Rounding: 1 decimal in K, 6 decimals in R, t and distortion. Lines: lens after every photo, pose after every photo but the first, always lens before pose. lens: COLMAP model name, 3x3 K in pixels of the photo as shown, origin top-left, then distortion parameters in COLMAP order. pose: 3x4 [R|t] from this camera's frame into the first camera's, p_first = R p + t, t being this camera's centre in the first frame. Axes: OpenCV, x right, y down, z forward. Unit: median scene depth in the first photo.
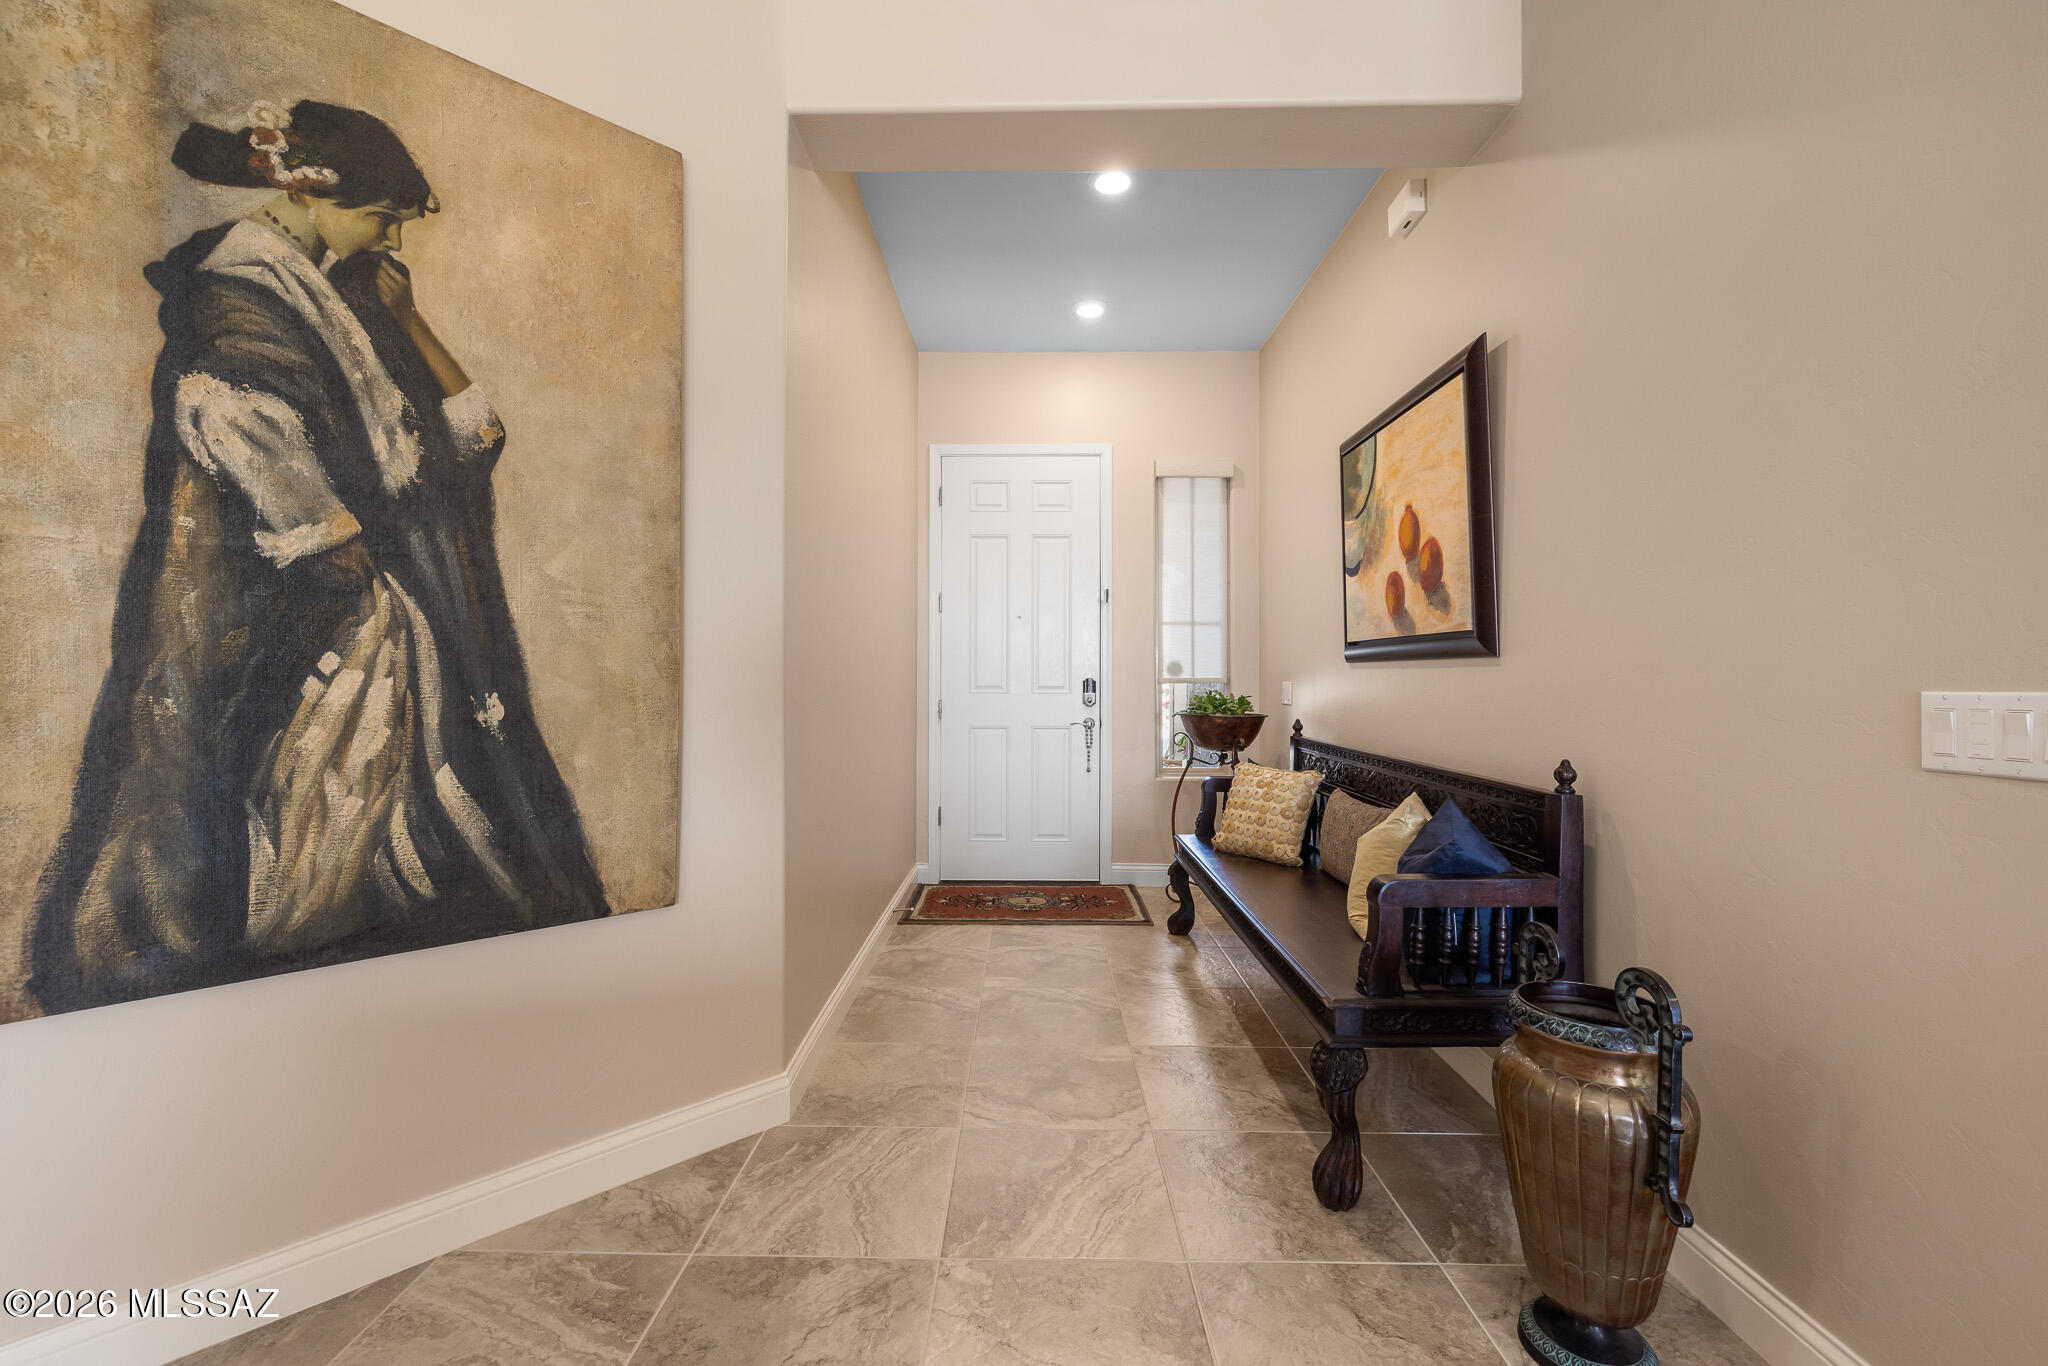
lens RADIAL K [[858.4, 0, 1029.5], [0, 858.4, 674.9], [0, 0, 1]] dist [-0.002033, -0.000400]
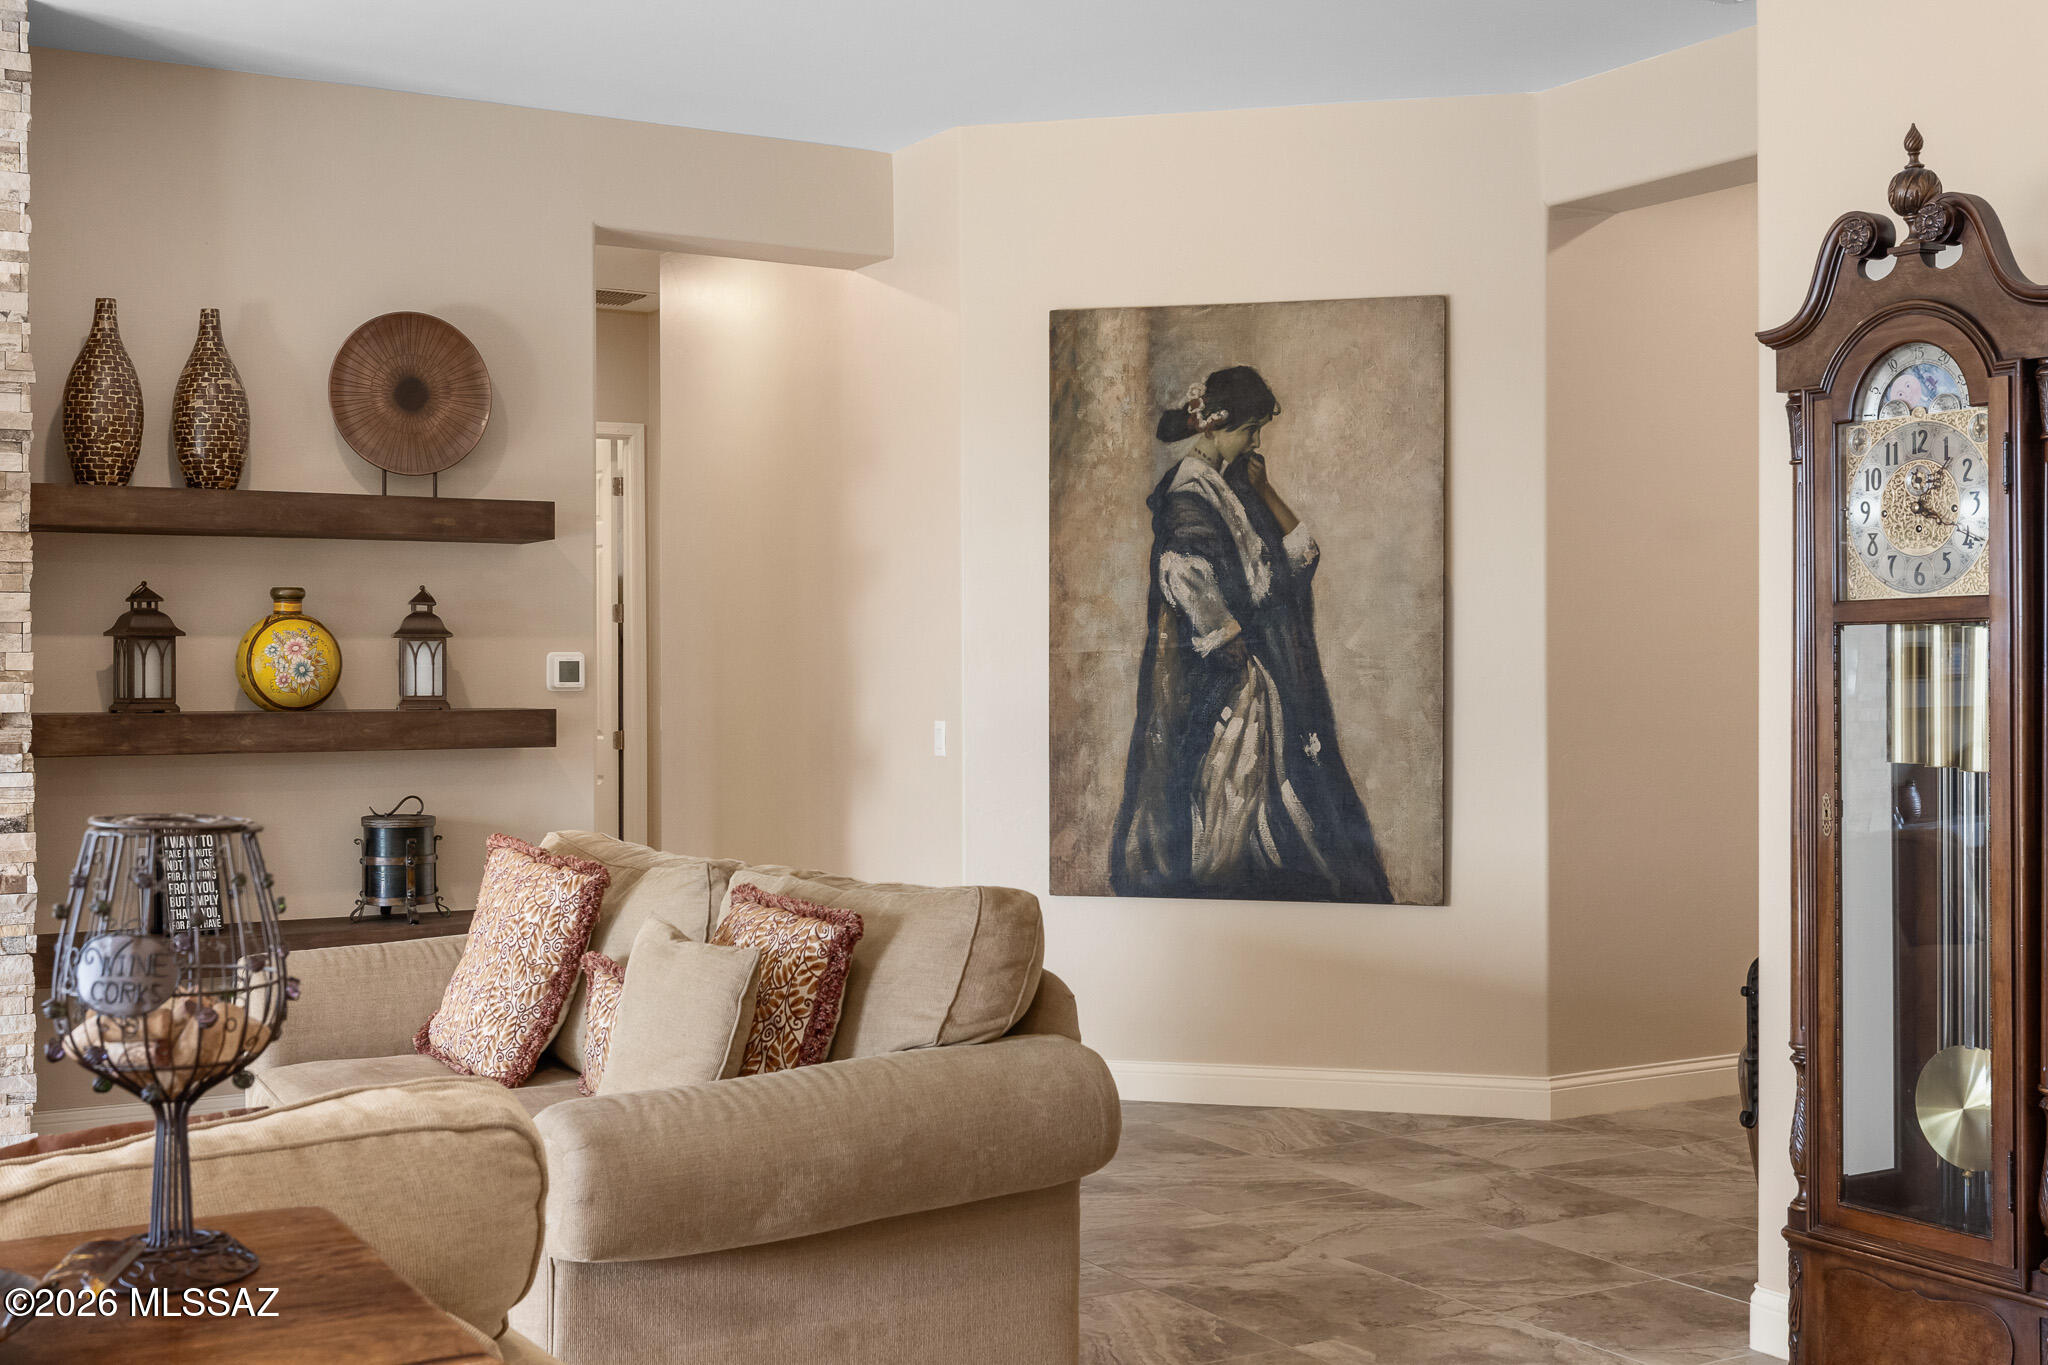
lens RADIAL K [[2331.2, 0, 1043.5], [0, 2331.2, 679.4], [0, 0, 1]] dist [-0.011156, 0.000000]
pose [[0.510586, -0.000447, -0.859826, 2.715228], [0.010051, 0.999935, 0.005449, -0.102478], [0.859768, -0.011424, 0.510557, -1.506508]]
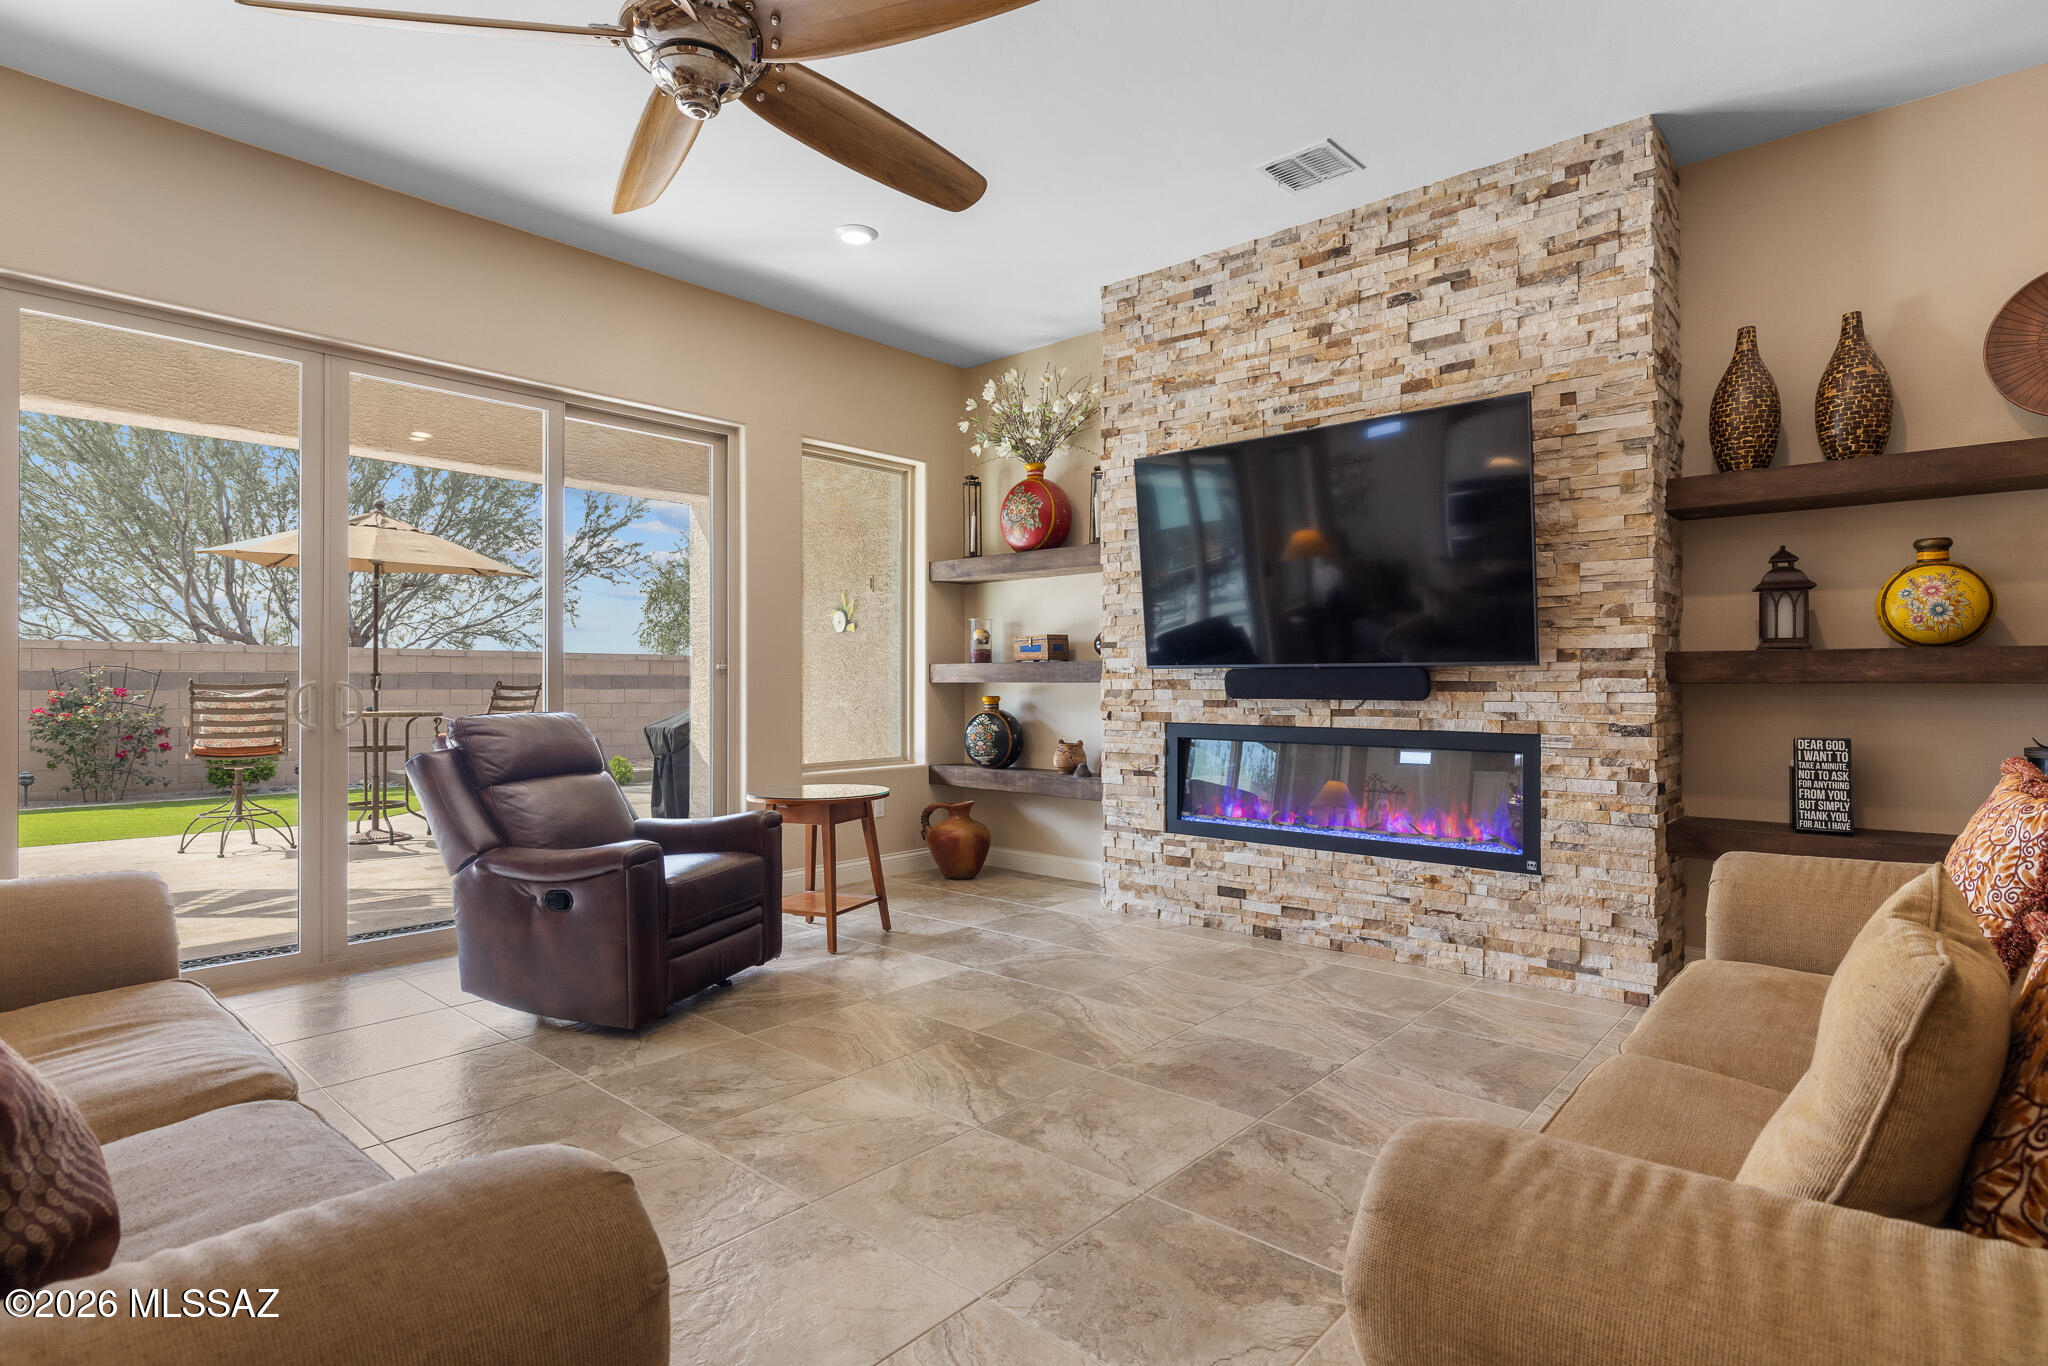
lens RADIAL K [[1034.2, 0, 1019.8], [0, 1034.2, 679.1], [0, 0, 1]] dist [-0.004612, 0.000385]
pose [[-0.663299, -0.006233, -0.748329, 1.297585], [0.002211, 0.999945, -0.010289, 0.035762], [0.748351, -0.008479, -0.663249, -0.591961]]
